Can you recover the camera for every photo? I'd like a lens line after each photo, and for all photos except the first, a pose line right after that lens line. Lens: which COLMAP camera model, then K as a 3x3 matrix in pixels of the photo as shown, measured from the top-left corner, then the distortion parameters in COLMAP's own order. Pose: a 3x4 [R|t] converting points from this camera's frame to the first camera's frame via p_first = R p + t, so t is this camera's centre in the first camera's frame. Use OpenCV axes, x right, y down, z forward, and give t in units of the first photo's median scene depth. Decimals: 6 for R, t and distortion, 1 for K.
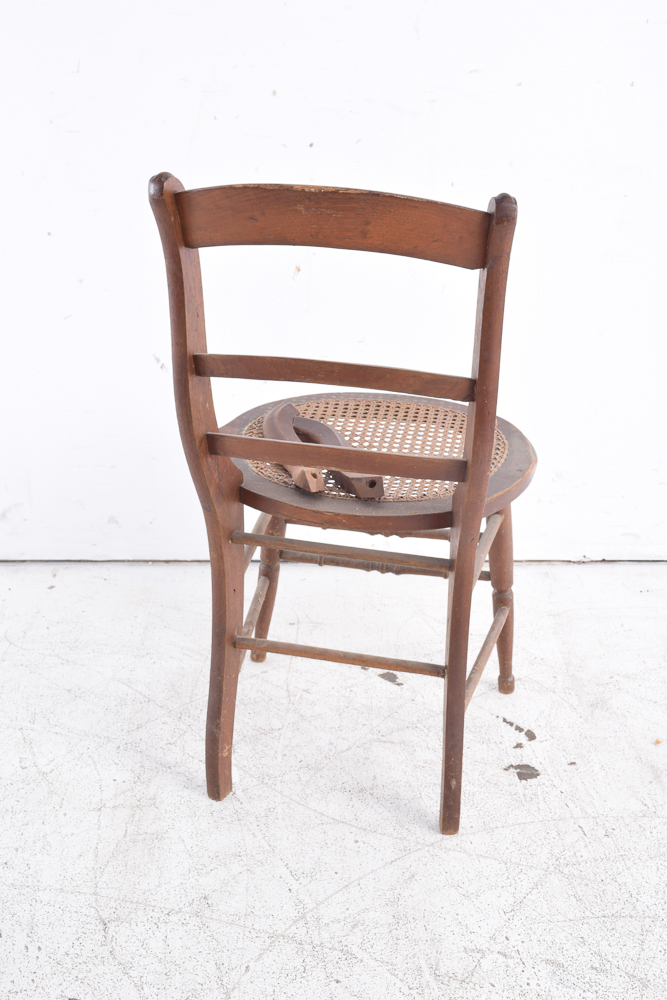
lens RADIAL K [[1269.1, 0, 324.5], [0, 1269.1, 500.5], [0, 0, 1]] dist [-0.045590, 0.000000]
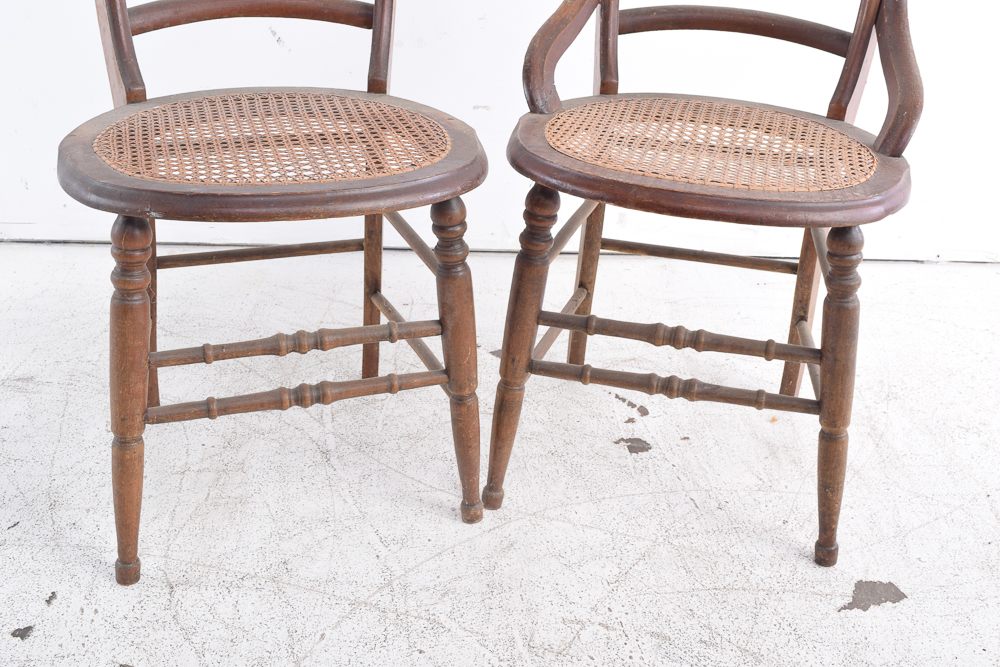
lens RADIAL K [[1086.1, 0, 506.6], [0, 1086.1, 329.3], [0, 0, 1]] dist [-0.065106, 0.000000]
pose [[0.999475, 0.019535, 0.025855, 0.039679], [-0.020825, 0.998502, 0.050606, 0.092072], [-0.024827, -0.051117, 0.998384, 0.198111]]
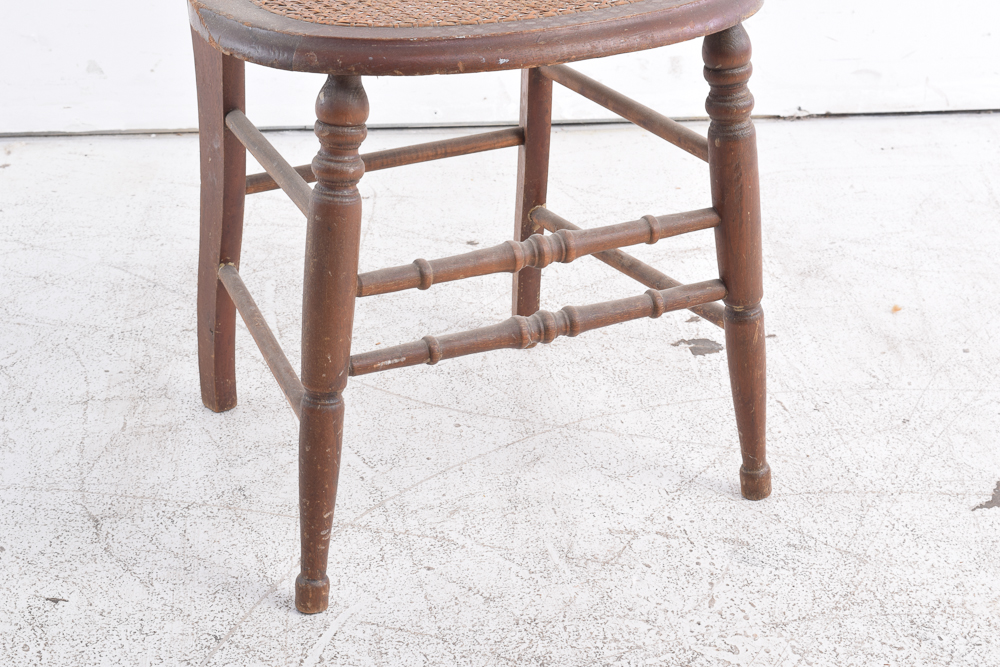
lens RADIAL K [[2043.9, 0, 504.5], [0, 2043.9, 342.5], [0, 0, 1]] dist [0.053938, 0.000000]
pose [[0.999163, -0.031648, 0.025909, 0.022575], [0.031015, 0.999219, 0.024474, 0.191145], [-0.026663, -0.023650, 0.999365, -0.122587]]
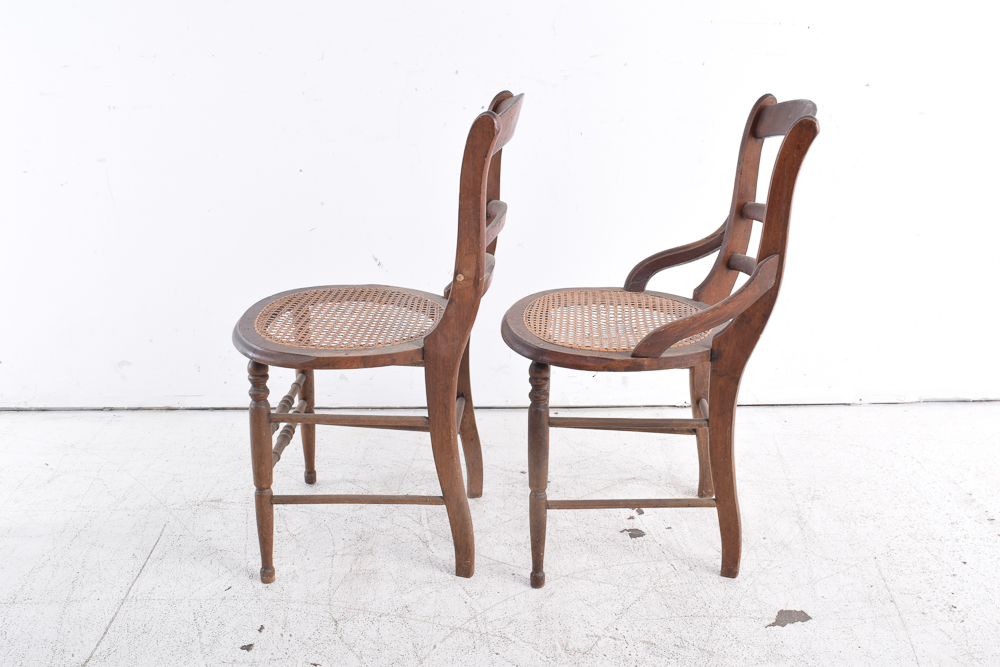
lens RADIAL K [[1033.3, 0, 507.4], [0, 1033.3, 328.1], [0, 0, 1]] dist [-0.075378, 0.000000]
pose [[0.999940, -0.009113, -0.006134, 0.027299], [0.008400, 0.994162, -0.107571, 0.115665], [0.007078, 0.107513, 0.994179, -0.170844]]
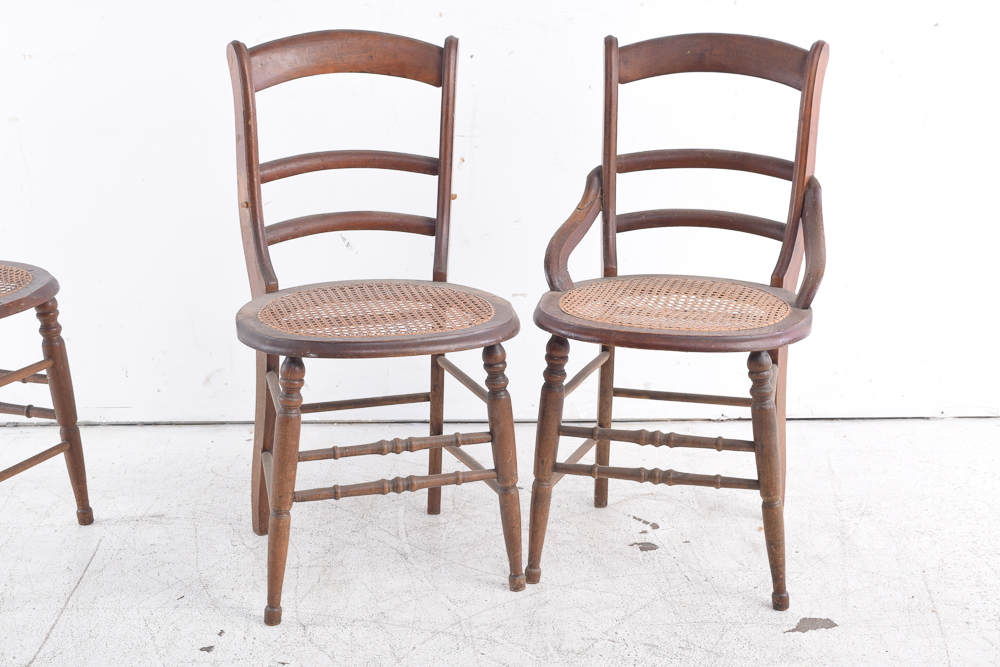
lens RADIAL K [[1616.0, 0, 504.1], [0, 1616.0, 332.8], [0, 0, 1]] dist [-0.004901, 0.000000]
pose [[0.999708, -0.011827, -0.021089, 0.060288], [0.008663, 0.989501, -0.144268, 0.246429], [0.022574, 0.144043, 0.989314, -0.594119]]
